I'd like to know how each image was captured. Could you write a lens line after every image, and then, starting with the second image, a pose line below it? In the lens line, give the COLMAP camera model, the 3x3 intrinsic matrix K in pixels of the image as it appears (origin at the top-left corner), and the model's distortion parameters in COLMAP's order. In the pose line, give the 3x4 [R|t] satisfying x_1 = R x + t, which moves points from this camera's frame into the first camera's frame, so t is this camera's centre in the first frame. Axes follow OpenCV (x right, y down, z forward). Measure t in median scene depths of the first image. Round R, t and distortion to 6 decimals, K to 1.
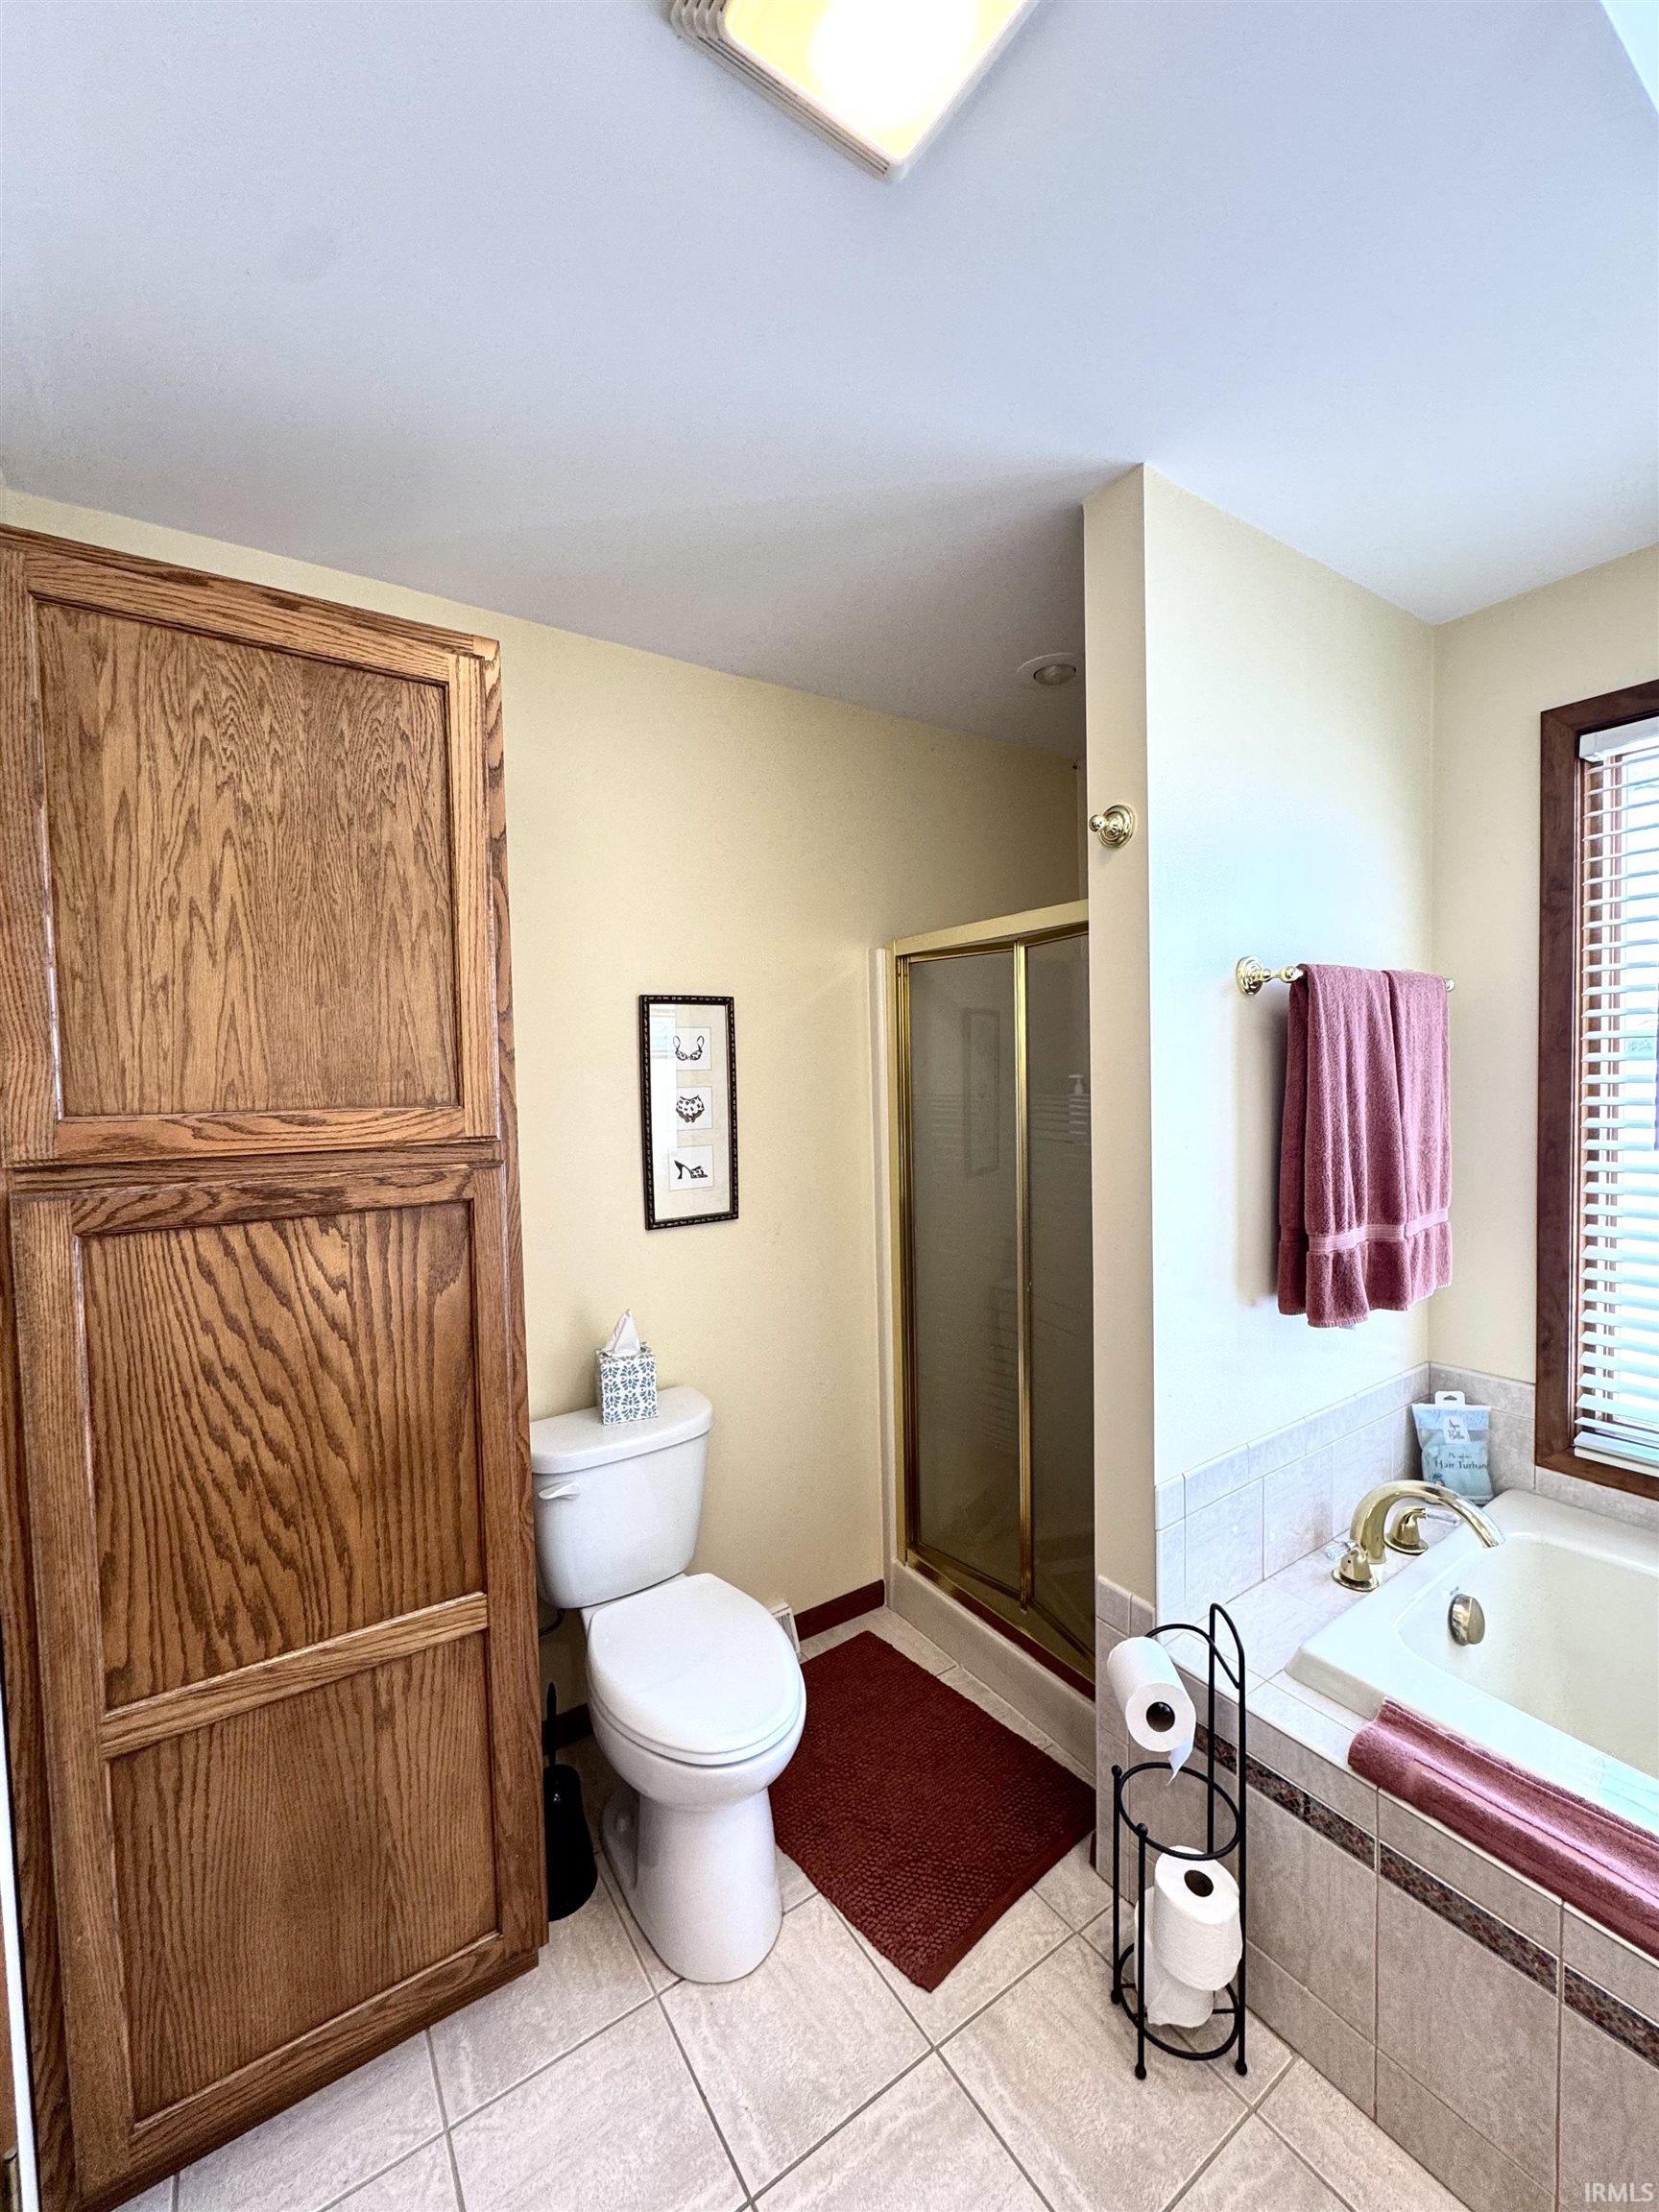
lens RADIAL K [[887.3, 0, 825.7], [0, 887.3, 1104.5], [0, 0, 1]] dist [-0.001121, -0.000046]
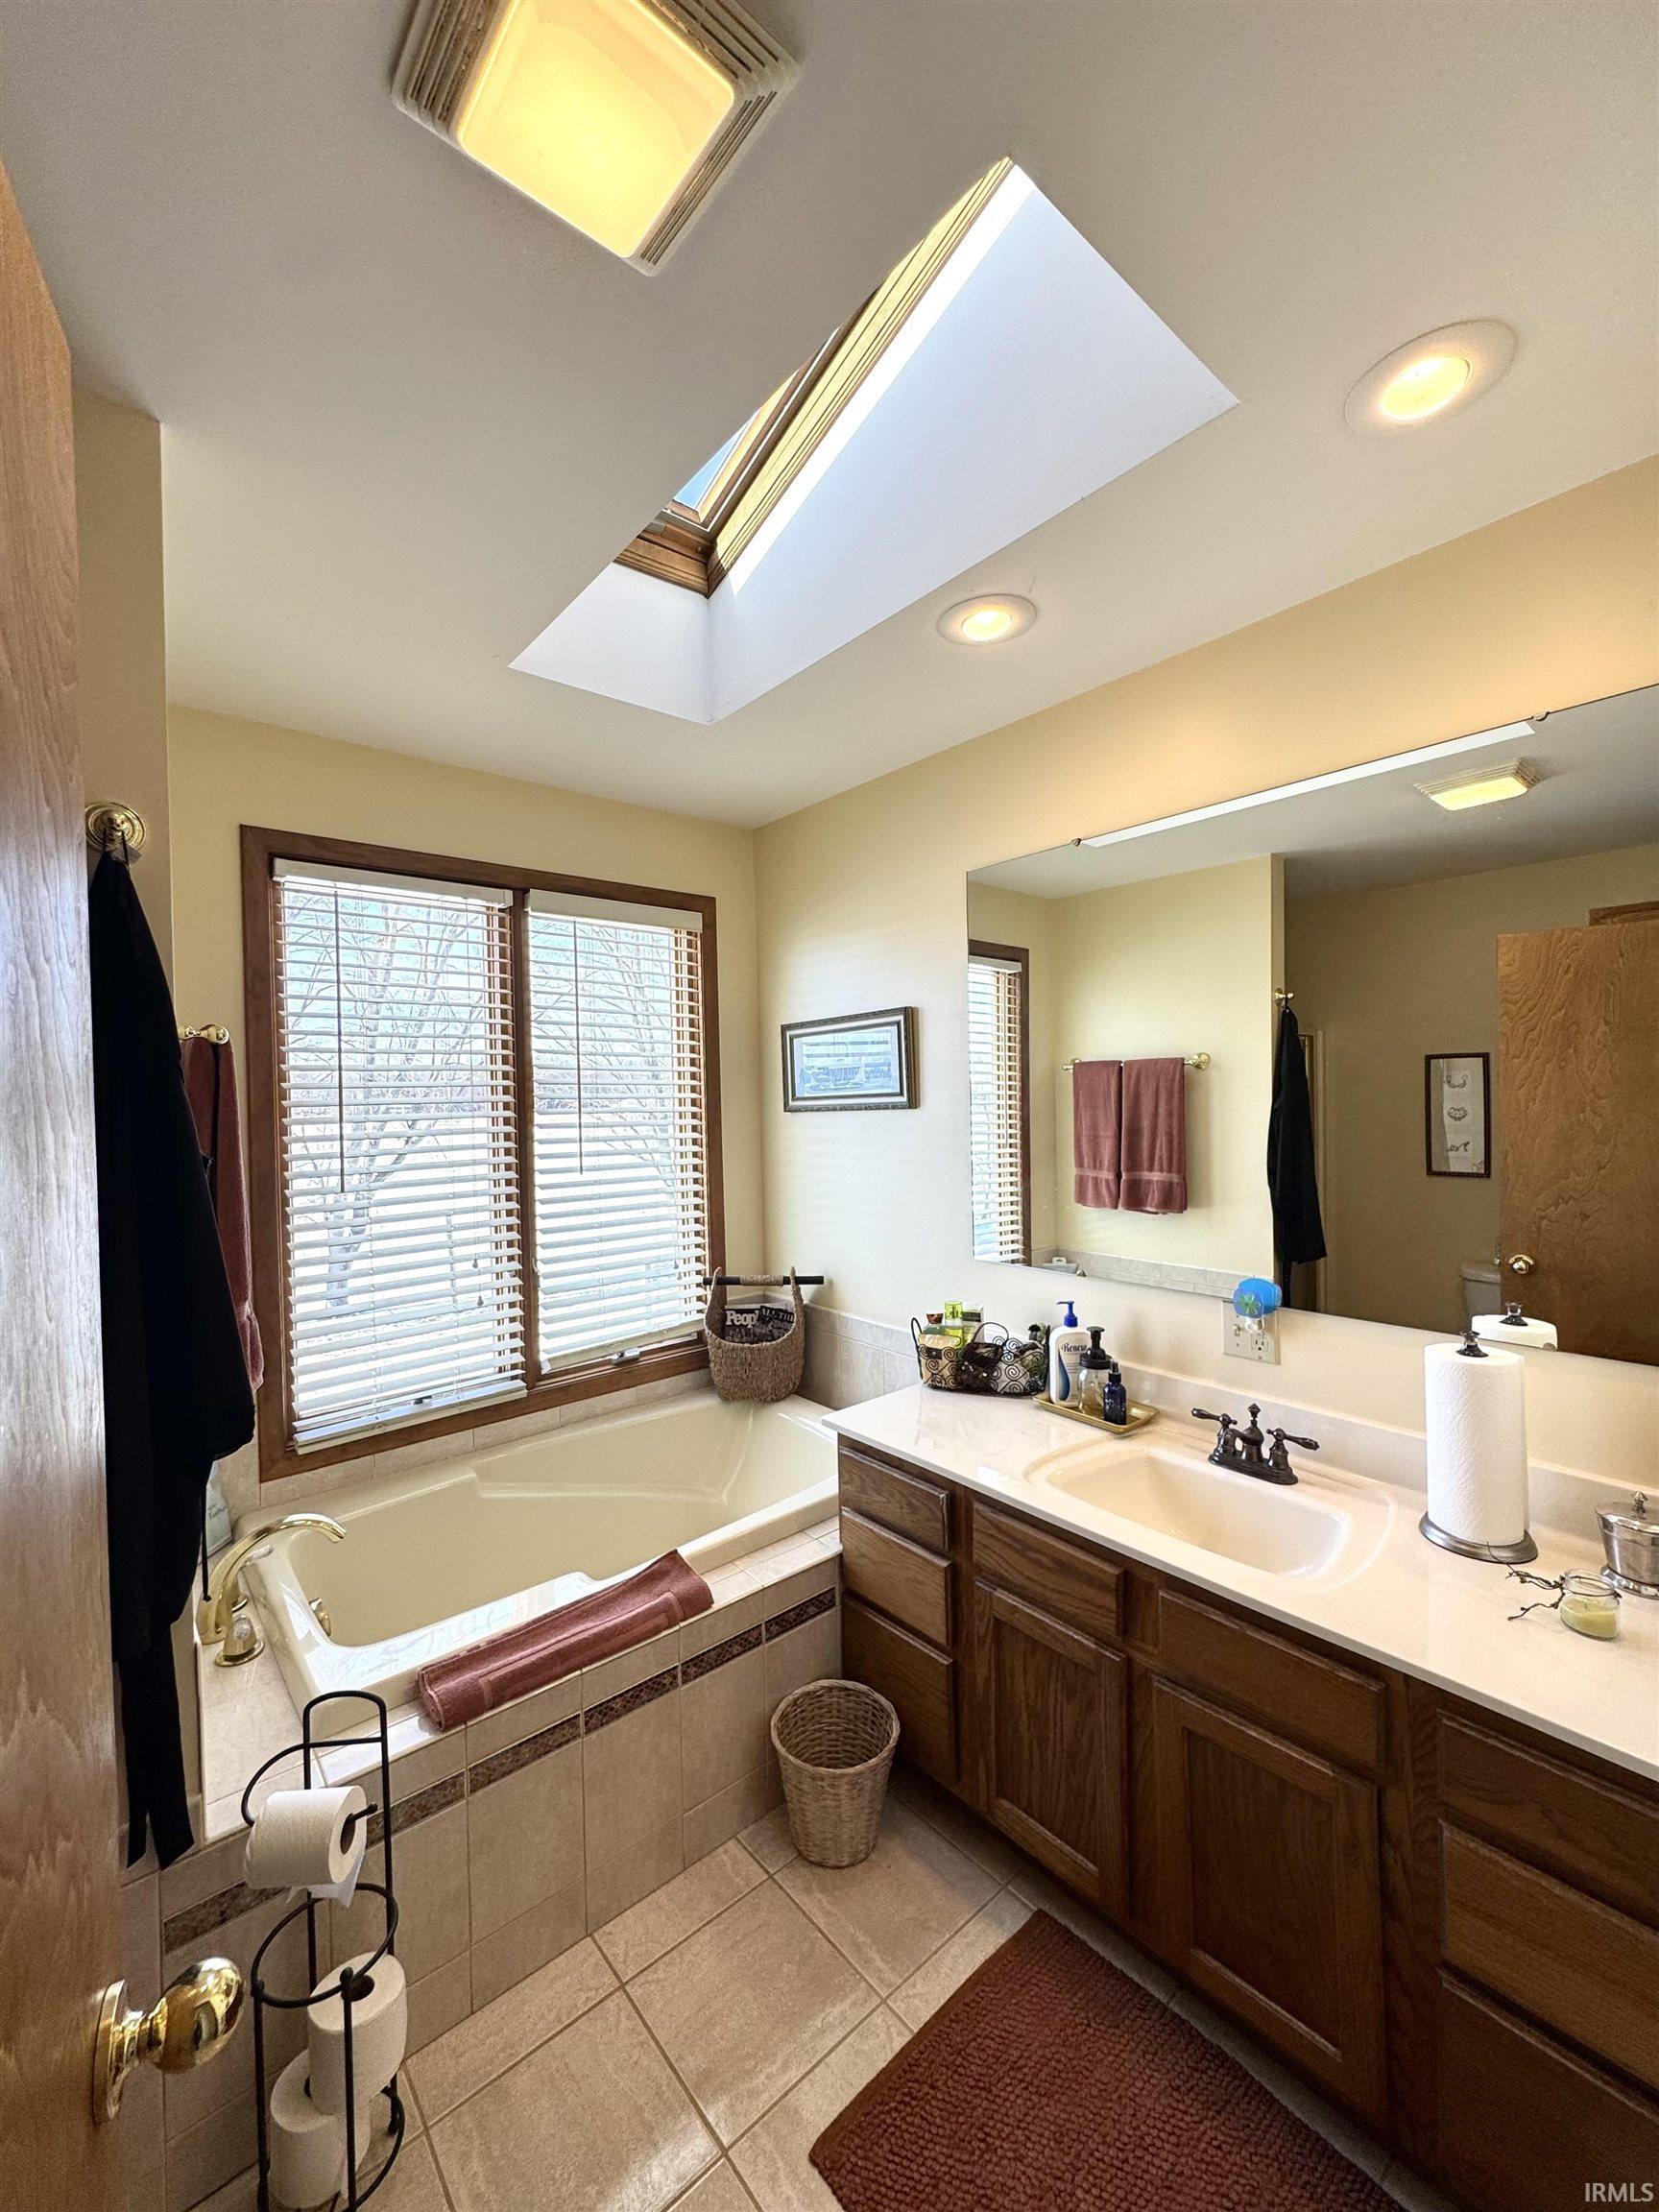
lens RADIAL K [[887.3, 0, 831.9], [0, 887.3, 1105.6], [0, 0, 1]] dist [-0.001121, -0.000046]
pose [[-0.108464, 0.017558, 0.993945, -0.616717], [0.065435, 0.997802, -0.010486, -0.019555], [-0.991944, 0.063901, -0.109375, 0.560975]]
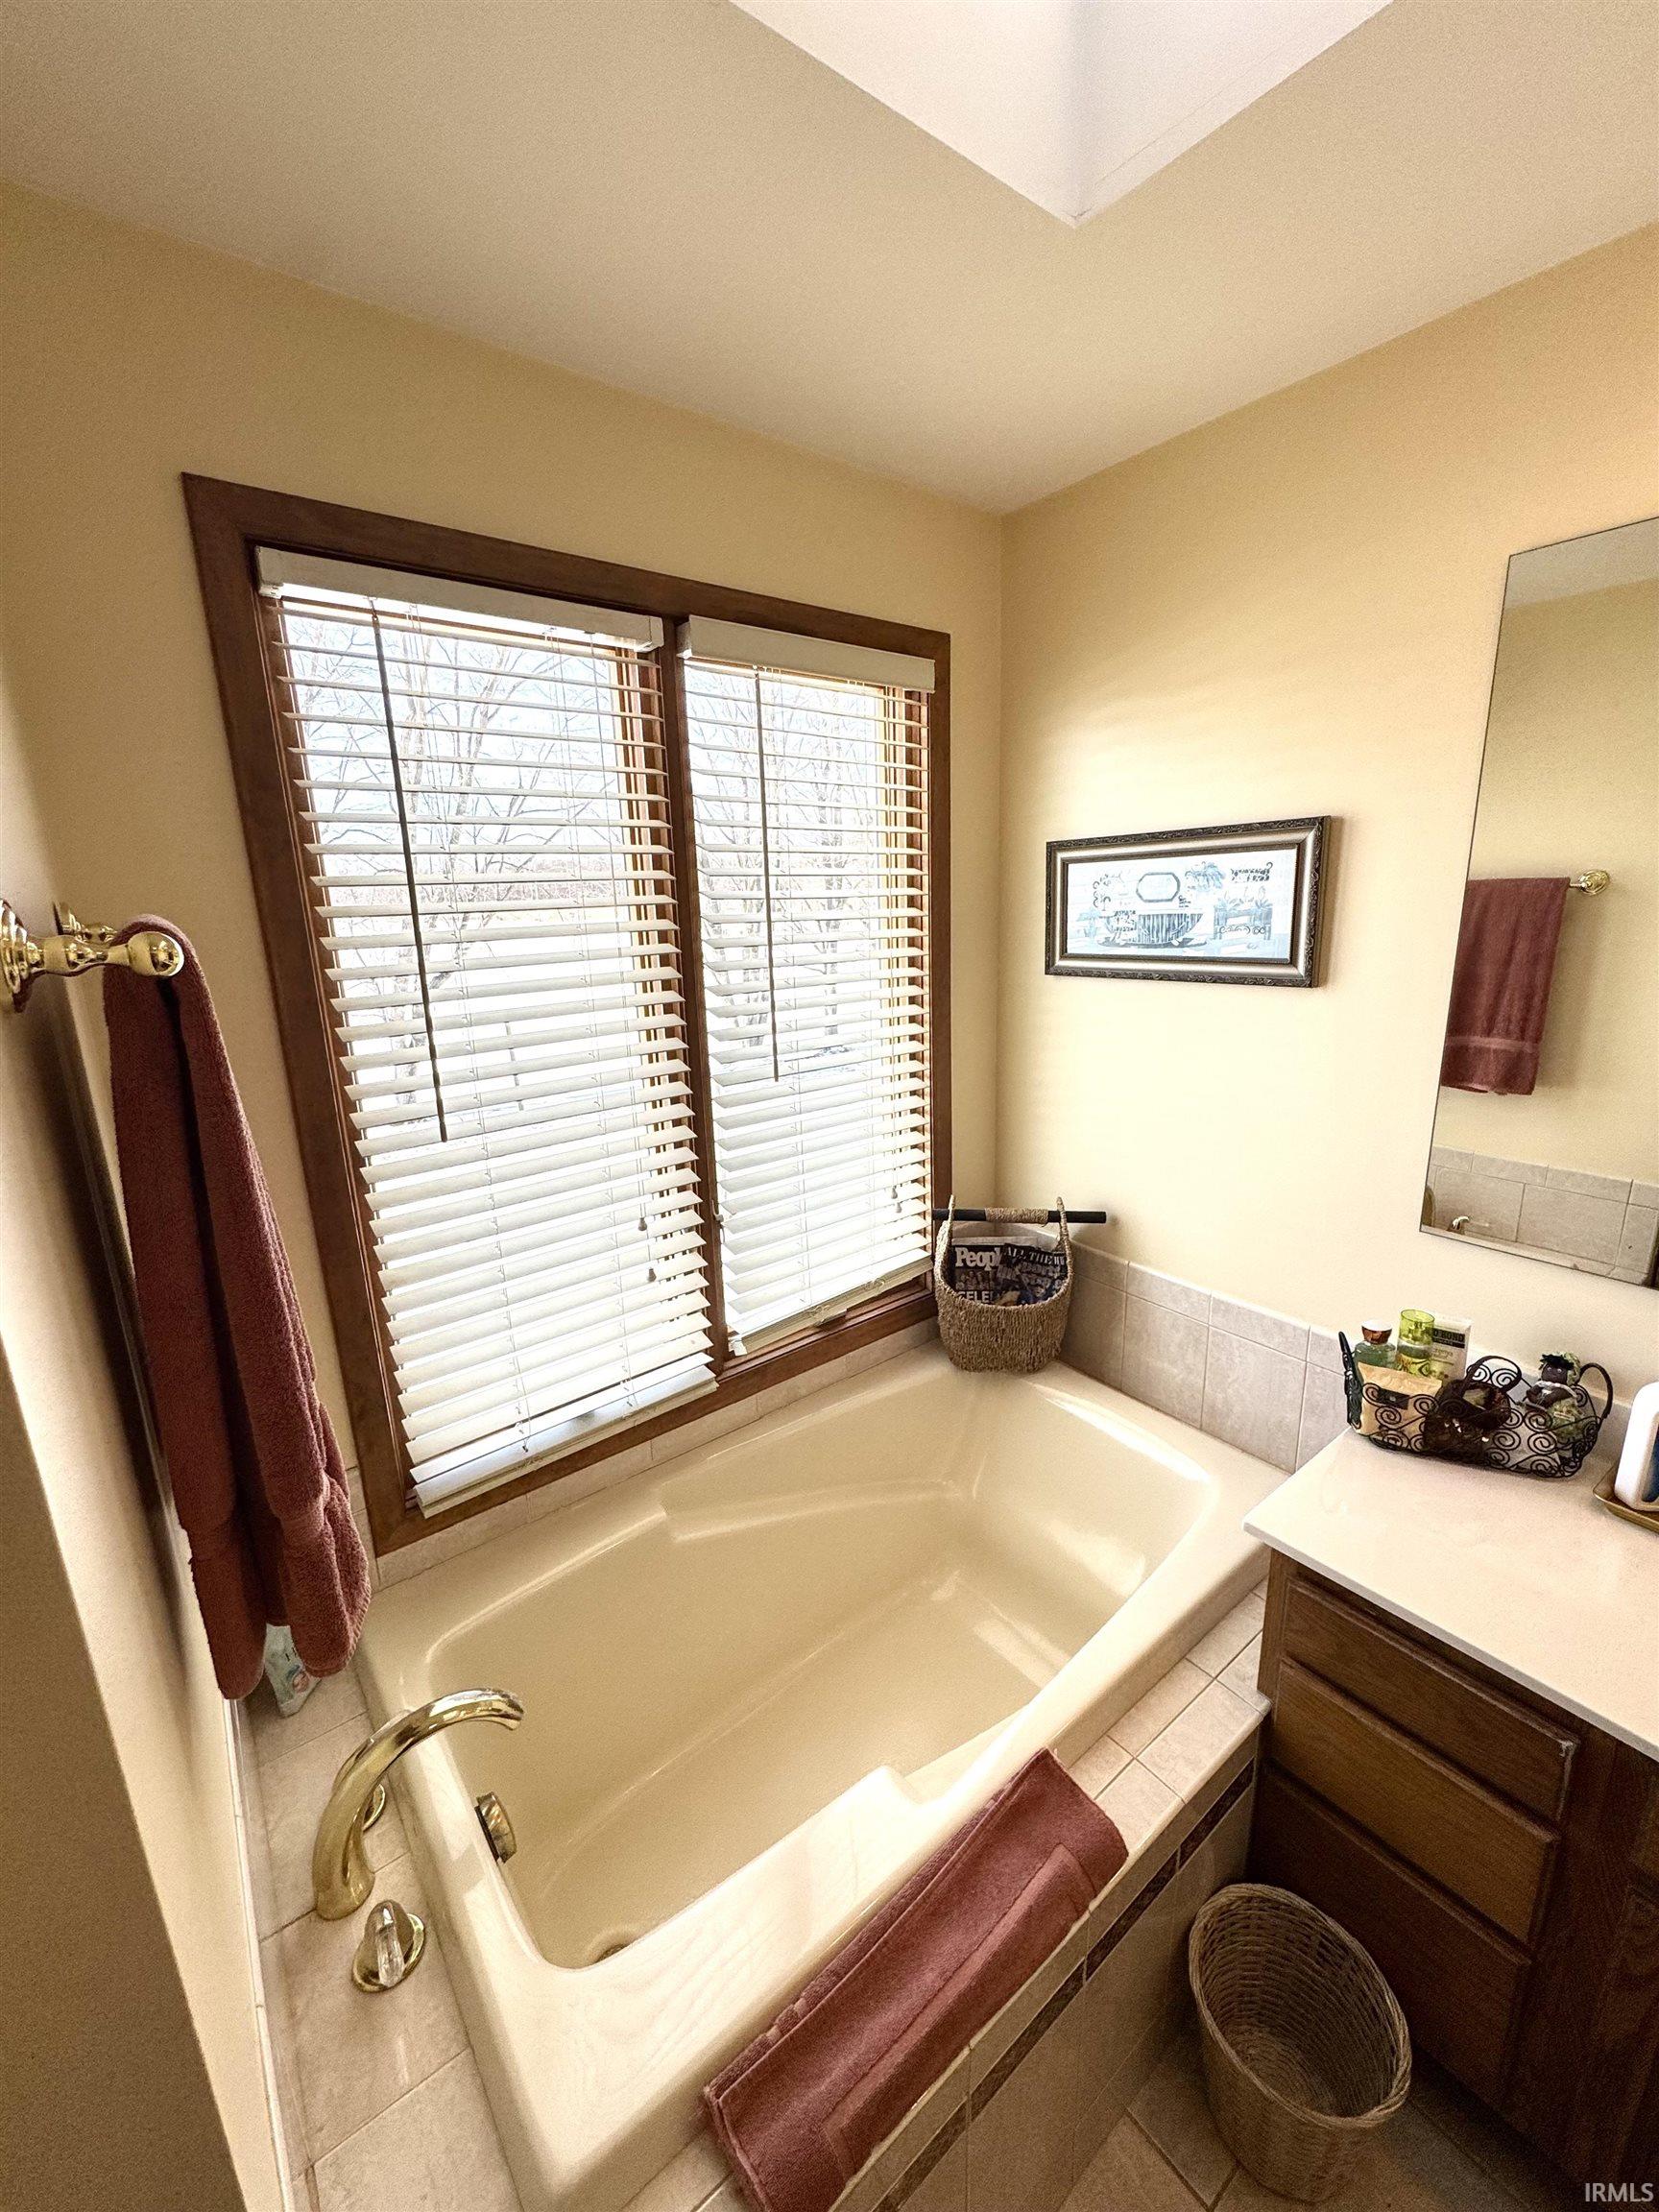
lens RADIAL K [[887.3, 0, 834.2], [0, 887.3, 1105.3], [0, 0, 1]] dist [-0.001121, -0.000046]
pose [[-0.061470, -0.207862, 0.976225, 0.150818], [0.071935, 0.974608, 0.212047, -0.175395], [-0.995513, 0.083259, -0.044957, 0.909405]]
